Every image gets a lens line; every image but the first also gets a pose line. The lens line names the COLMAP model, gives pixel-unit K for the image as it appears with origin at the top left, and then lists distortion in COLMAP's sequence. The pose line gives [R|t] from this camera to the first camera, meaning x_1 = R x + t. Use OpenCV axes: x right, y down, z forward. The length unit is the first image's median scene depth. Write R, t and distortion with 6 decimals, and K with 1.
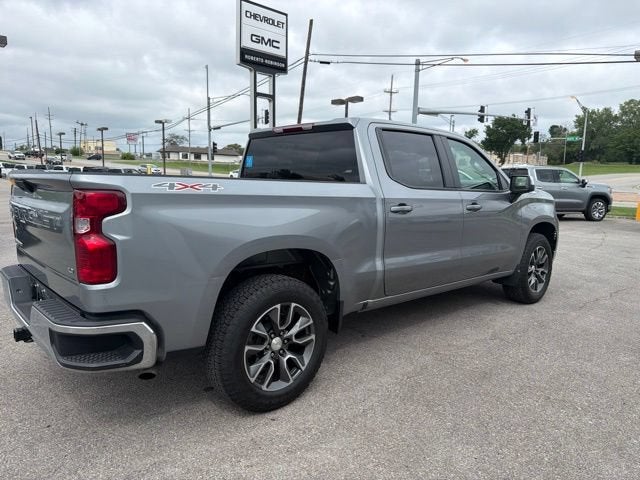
lens RADIAL K [[456.5, 0, 321.8], [0, 456.5, 240.1], [0, 0, 1]] dist [0.046070, -0.057100]
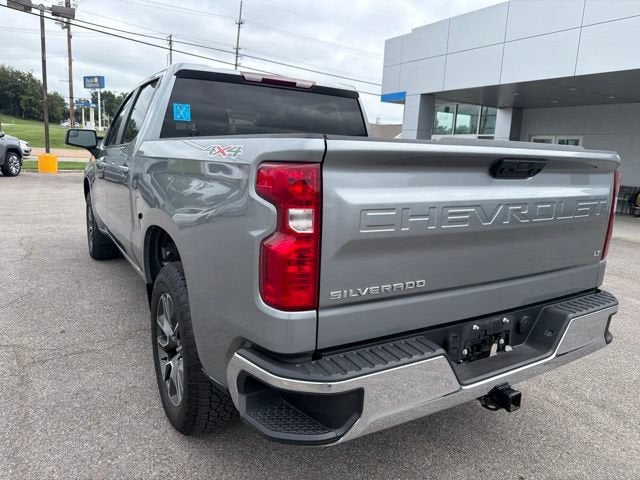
lens RADIAL K [[462.1, 0, 323.4], [0, 462.1, 232.9], [0, 0, 1]] dist [0.006654, -0.006595]
pose [[0.186702, -0.184936, 0.964853, -0.148061], [0.094024, 0.980977, 0.169832, -0.018376], [-0.977907, 0.059011, 0.200539, 0.127781]]
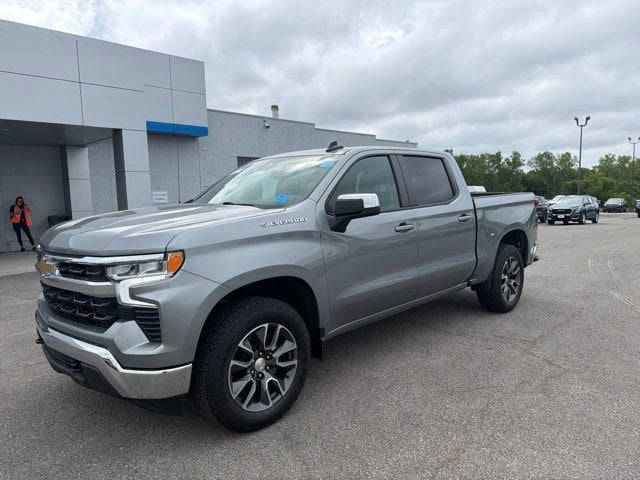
lens RADIAL K [[458.0, 0, 323.9], [0, 458.0, 241.0], [0, 0, 1]] dist [0.042754, -0.047505]
pose [[-0.998117, 0.008384, -0.060764, 0.042062], [-0.006354, 0.971155, 0.238364, -0.056068], [0.061010, 0.238301, -0.969273, 0.395578]]
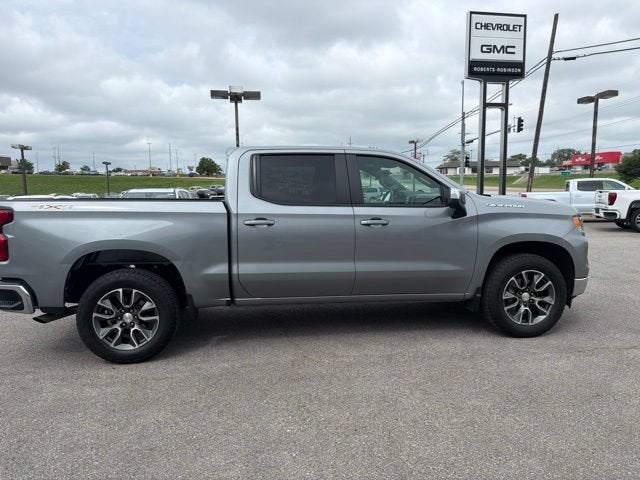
lens RADIAL K [[454.9, 0, 322.2], [0, 454.9, 241.5], [0, 0, 1]] dist [0.042227, -0.054552]
pose [[0.820278, 0.034688, -0.570913, 0.142062], [-0.050061, 0.998683, -0.011248, -0.002345], [0.569770, 0.037807, 0.820934, 0.021500]]
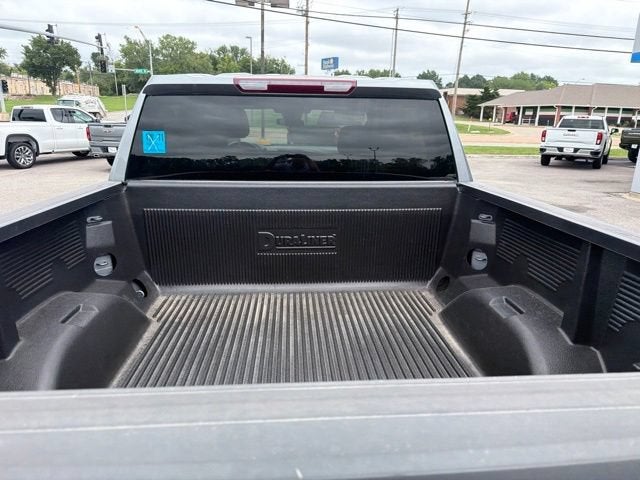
lens RADIAL K [[459.7, 0, 323.8], [0, 459.7, 234.5], [0, 0, 1]] dist [0.022219, -0.023786]
pose [[0.616270, -0.207780, 0.759630, -0.082748], [0.104638, 0.977619, 0.182515, -0.027638], [-0.780552, -0.032992, 0.624219, 0.102701]]
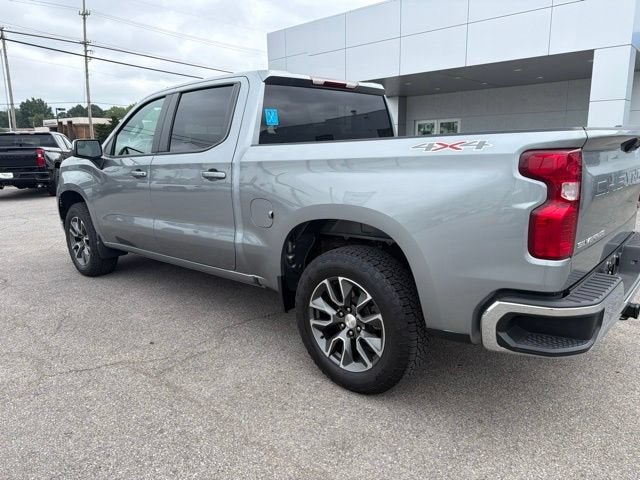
lens RADIAL K [[458.7, 0, 315.3], [0, 458.7, 239.6], [0, 0, 1]] dist [0.042430, -0.055363]
pose [[-0.091787, -0.219109, 0.971373, -0.166409], [0.156736, 0.960153, 0.231389, -0.027183], [-0.983366, 0.173487, -0.053787, 0.188314]]
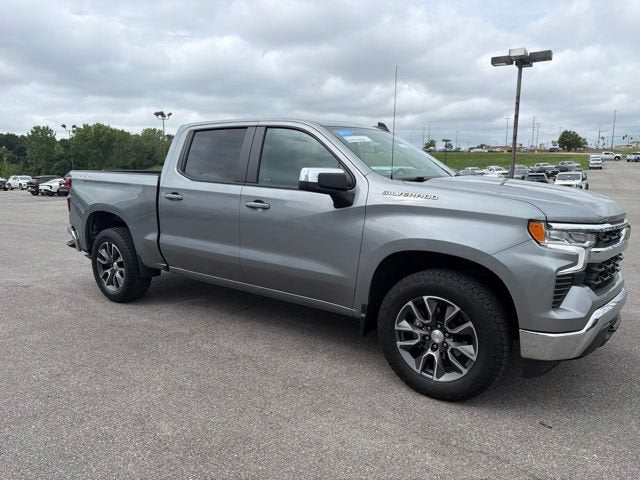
lens RADIAL K [[454.5, 0, 322.4], [0, 454.5, 243.9], [0, 0, 1]] dist [0.046573, -0.059378]
pose [[0.203600, 0.142746, -0.968592, 0.212971], [-0.134407, 0.984022, 0.116767, -0.020573], [0.969784, 0.106411, 0.219533, 0.166031]]
